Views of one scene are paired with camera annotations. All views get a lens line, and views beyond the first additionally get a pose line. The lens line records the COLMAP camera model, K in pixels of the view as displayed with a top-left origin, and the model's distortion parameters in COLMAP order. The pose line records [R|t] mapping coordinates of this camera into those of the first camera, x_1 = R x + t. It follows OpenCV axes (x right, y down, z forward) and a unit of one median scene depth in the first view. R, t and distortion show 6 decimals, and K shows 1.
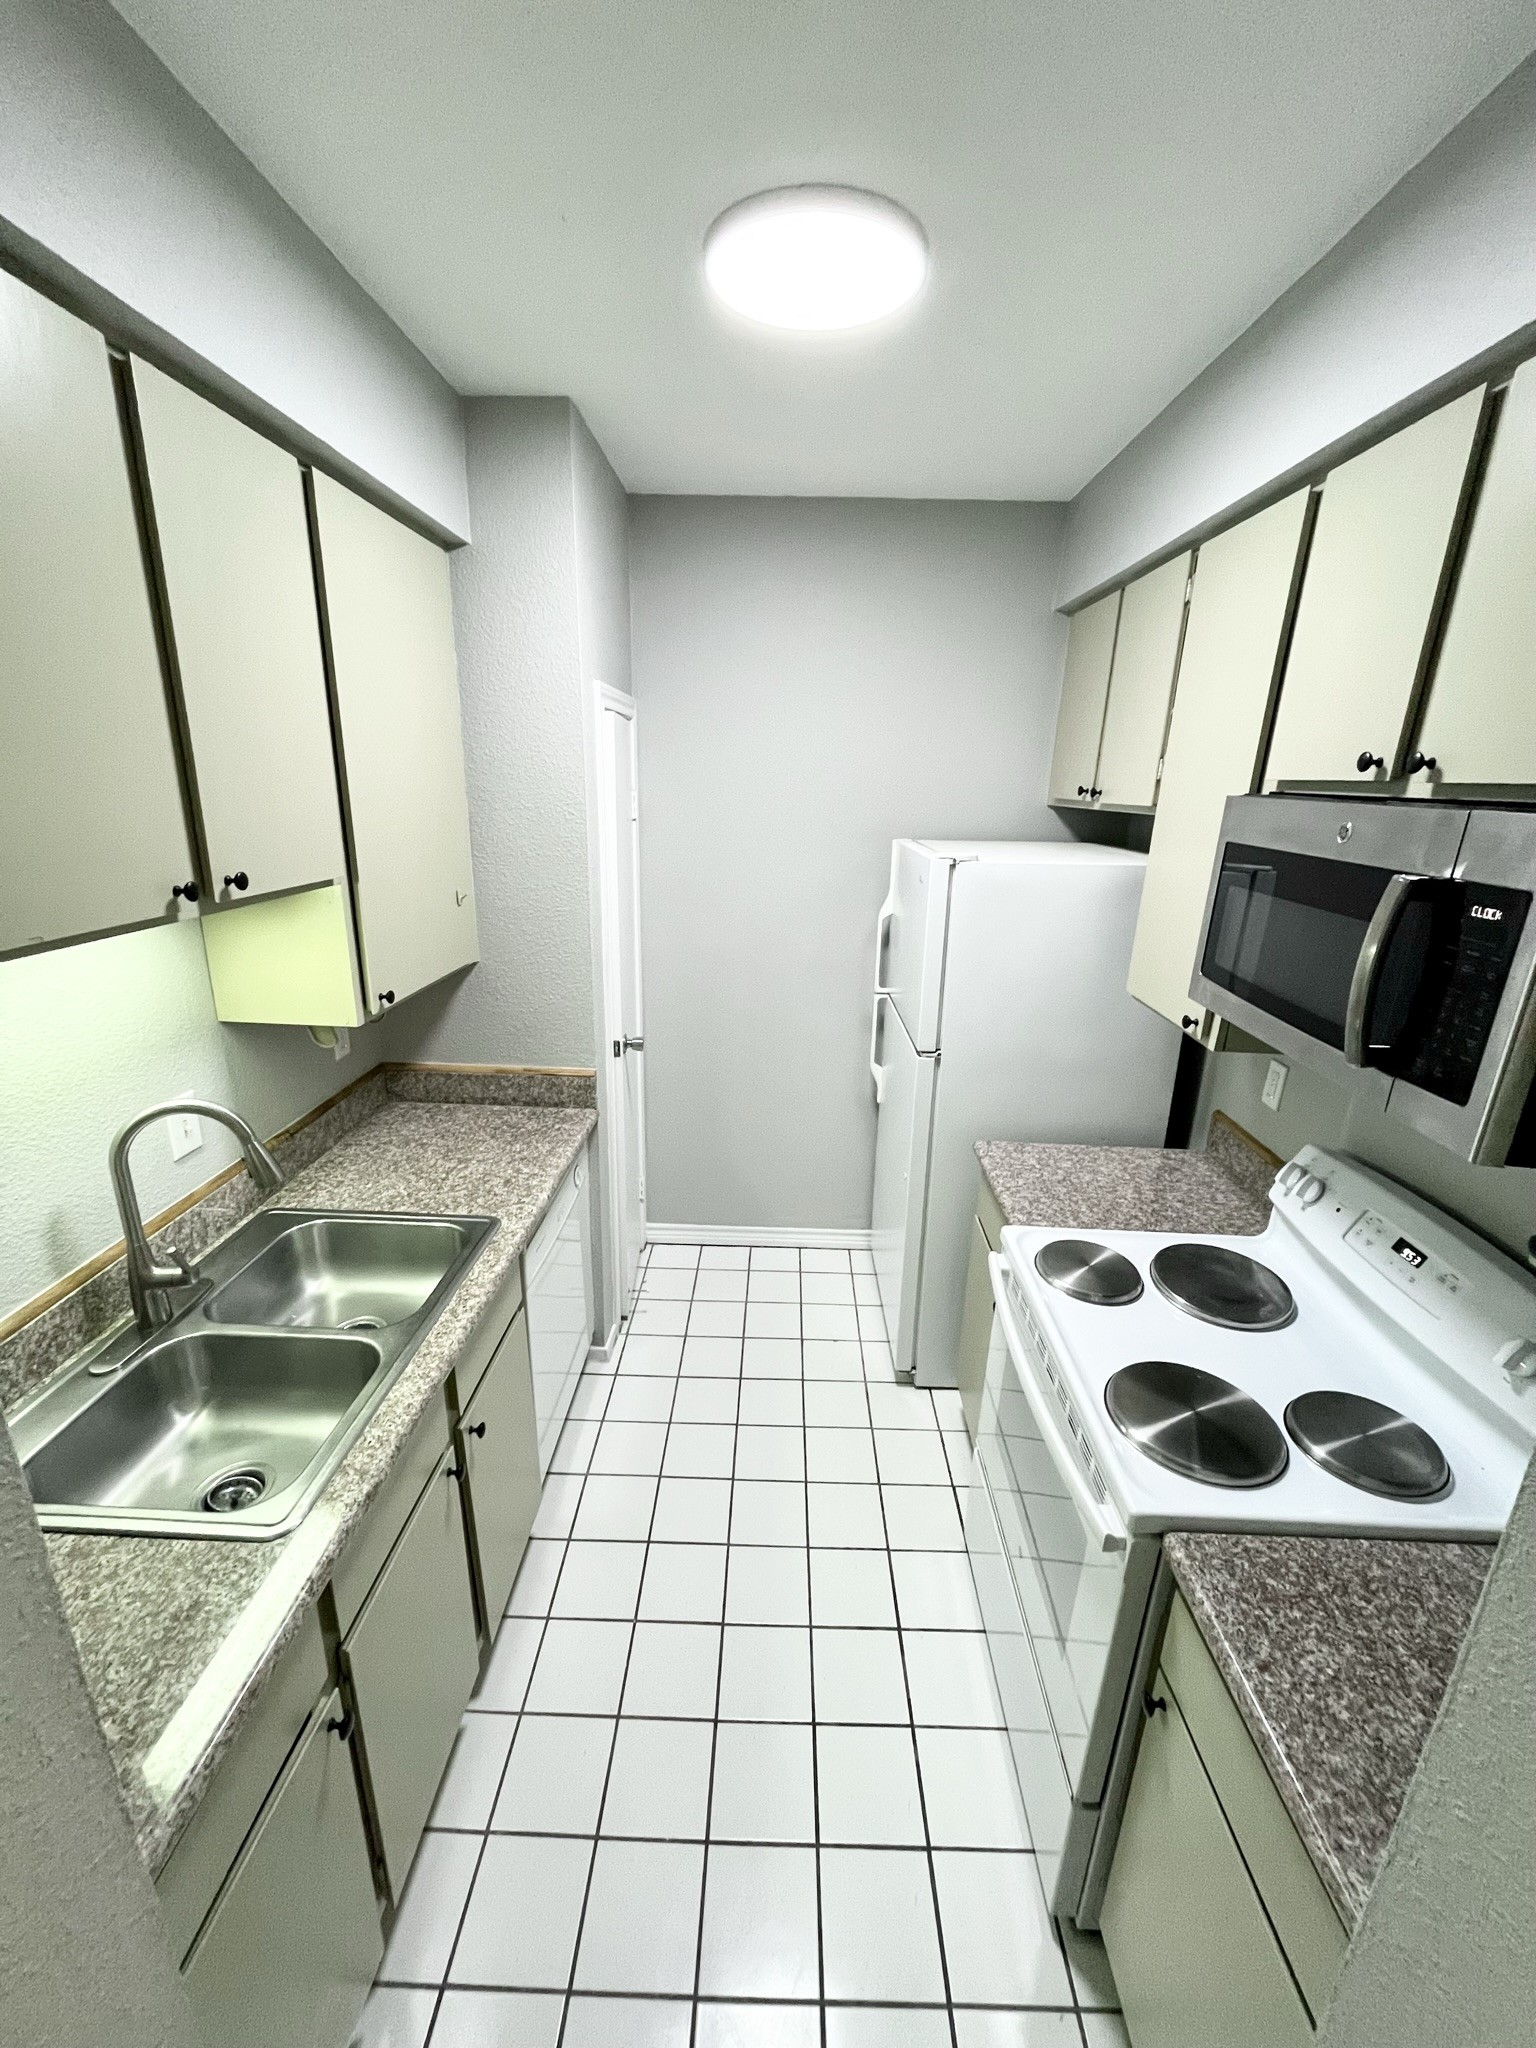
lens RADIAL K [[825.1, 0, 770.8], [0, 825.1, 1029.2], [0, 0, 1]] dist [-0.003091, -0.000127]
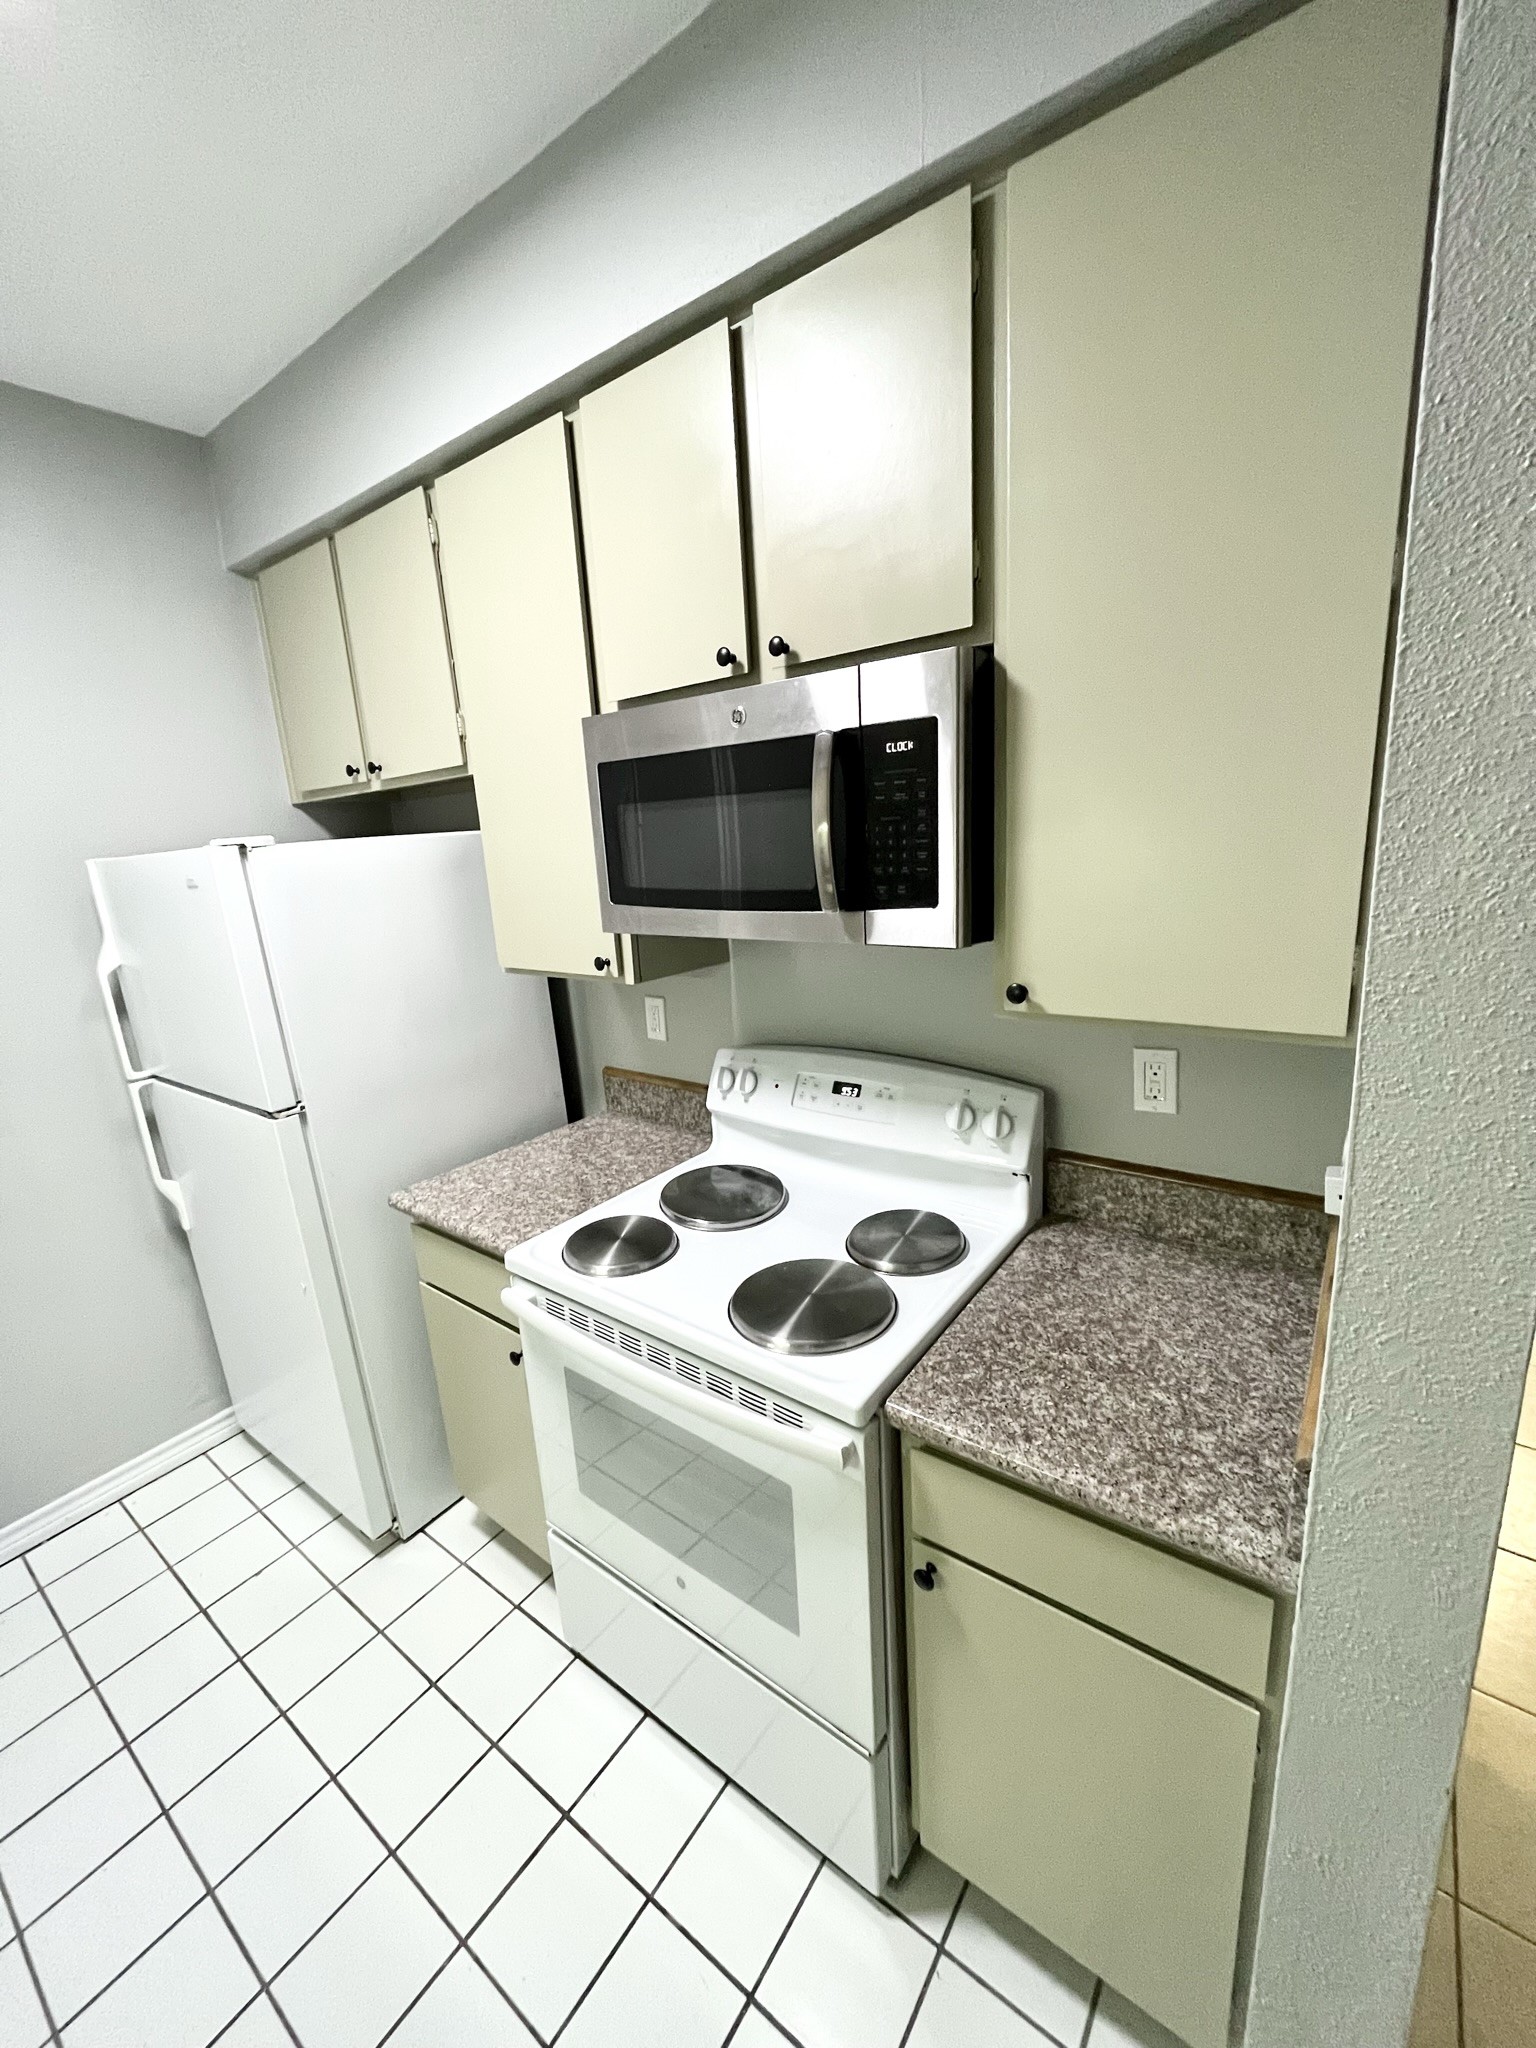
lens RADIAL K [[825.1, 0, 770.8], [0, 825.1, 1029.2], [0, 0, 1]] dist [-0.003091, -0.000127]
pose [[0.577188, -0.254754, 0.775857, -0.133622], [0.315378, 0.945920, 0.075974, 0.048064], [-0.753254, 0.200837, 0.626317, 0.236087]]
